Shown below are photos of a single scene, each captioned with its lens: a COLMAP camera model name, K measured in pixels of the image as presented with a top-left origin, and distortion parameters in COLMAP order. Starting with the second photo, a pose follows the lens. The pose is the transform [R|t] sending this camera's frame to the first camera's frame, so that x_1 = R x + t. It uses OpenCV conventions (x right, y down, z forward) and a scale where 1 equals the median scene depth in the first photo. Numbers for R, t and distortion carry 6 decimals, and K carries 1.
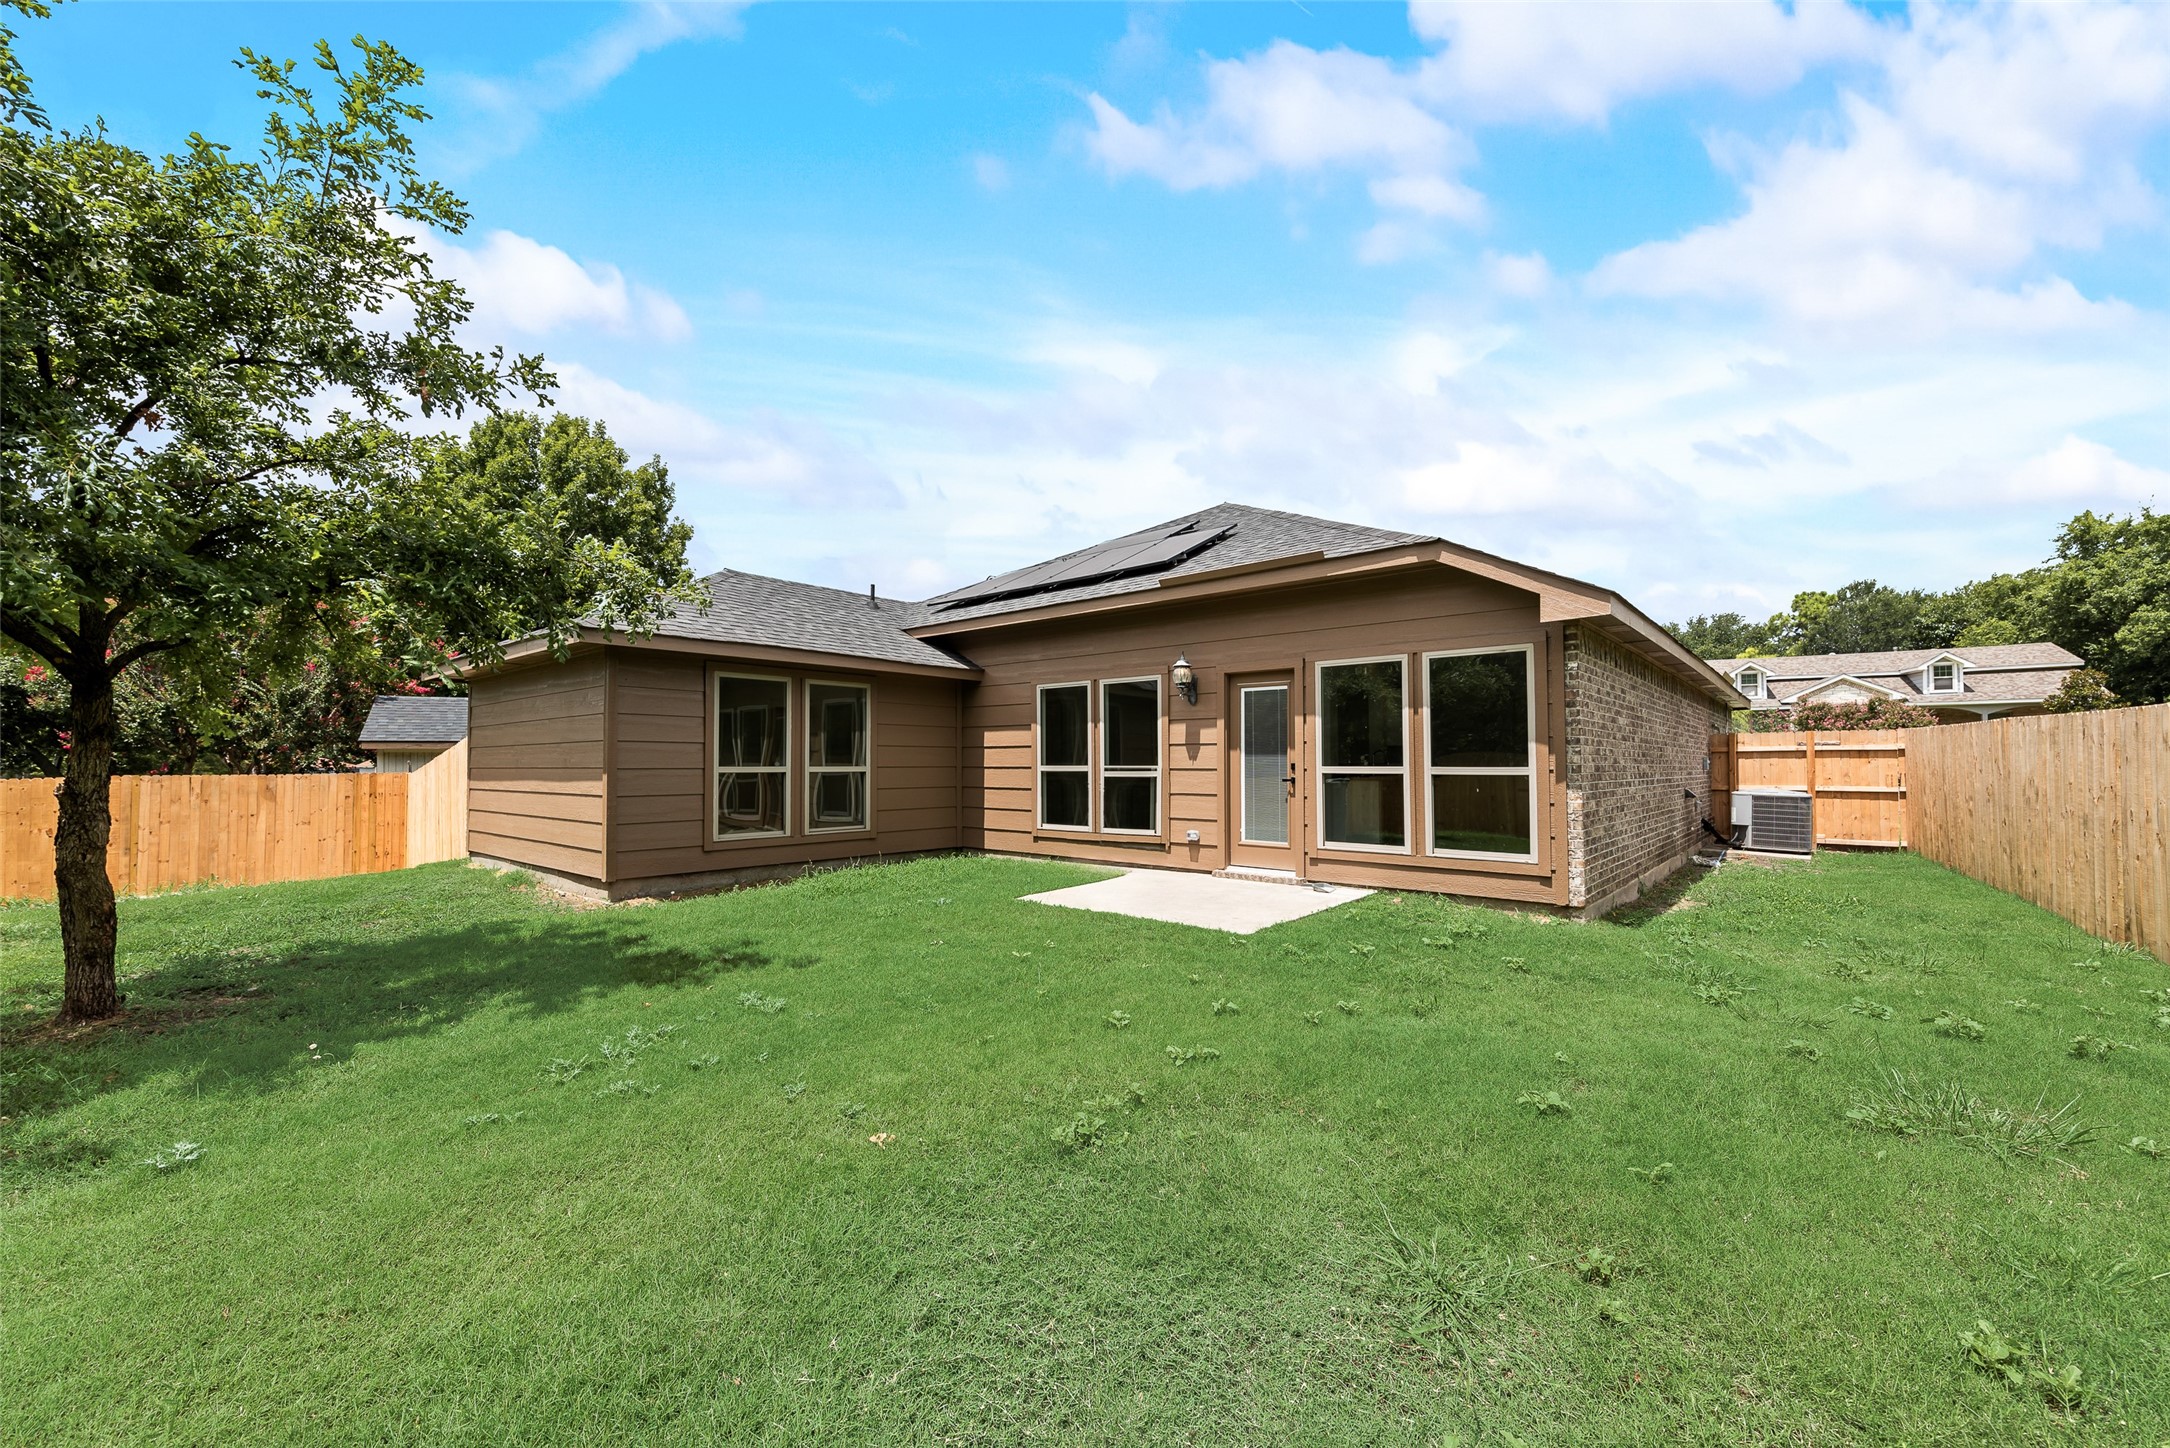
lens RADIAL K [[855.5, 0, 1081.8], [0, 855.5, 730.2], [0, 0, 1]] dist [0.020121, -0.005719]
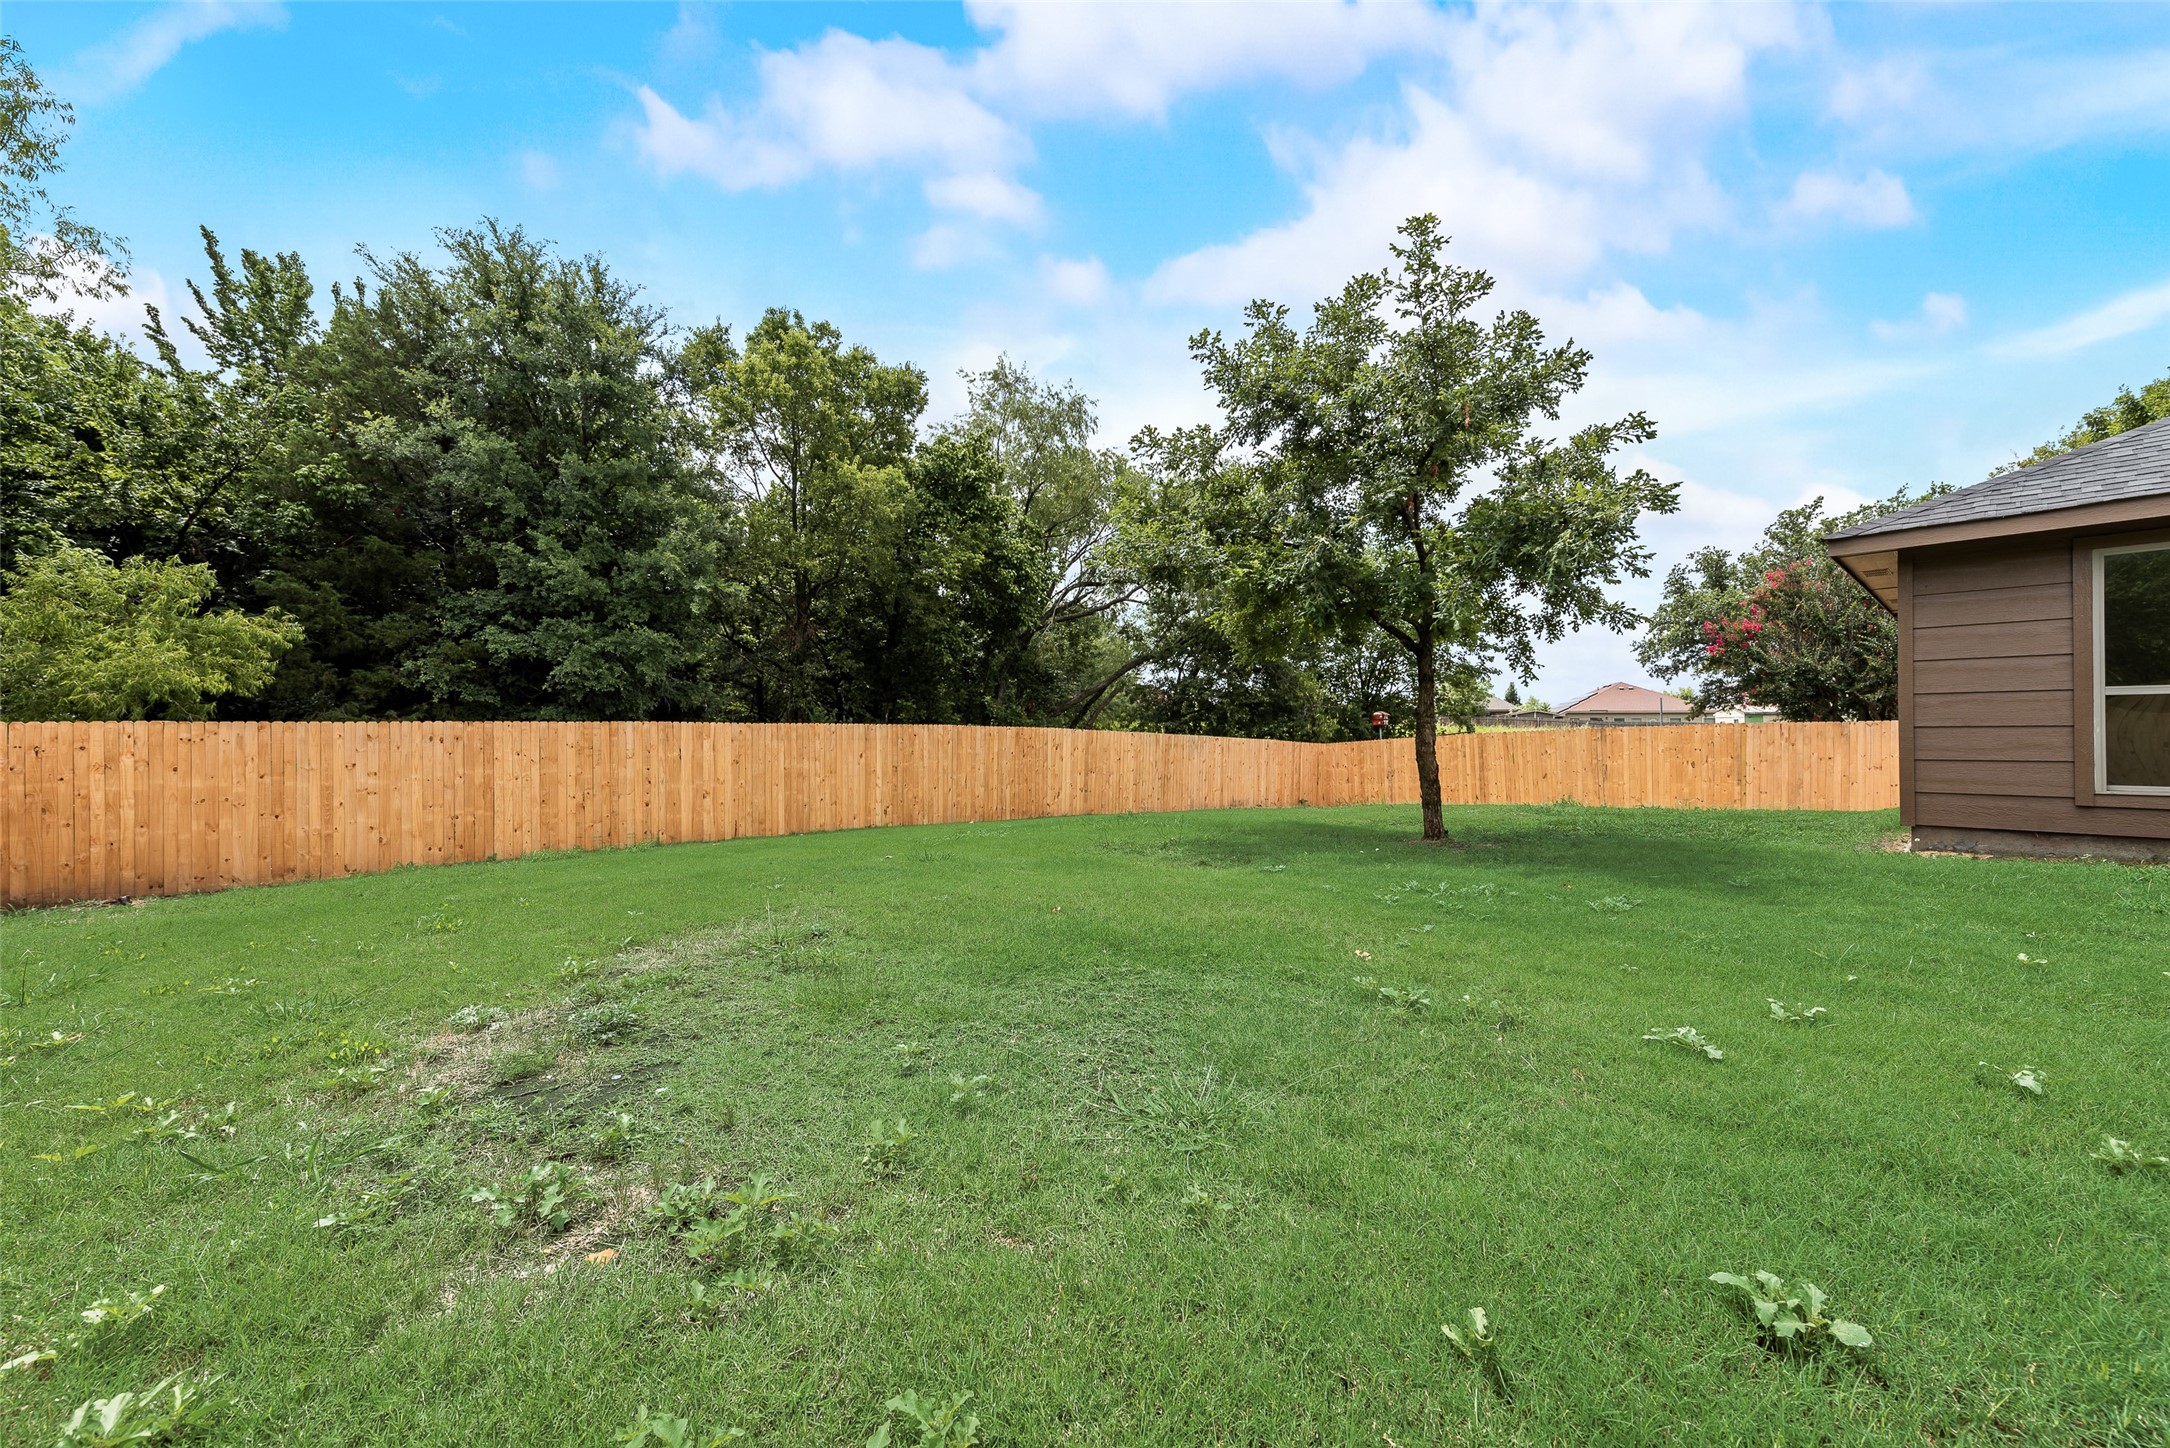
lens RADIAL K [[855.5, 0, 1081.8], [0, 855.5, 730.2], [0, 0, 1]] dist [0.020121, -0.005719]
pose [[-0.111999, -0.006865, -0.993685, 0.359084], [0.043840, 0.998968, -0.011842, 0.049539], [0.992741, -0.044889, -0.111583, 0.258581]]
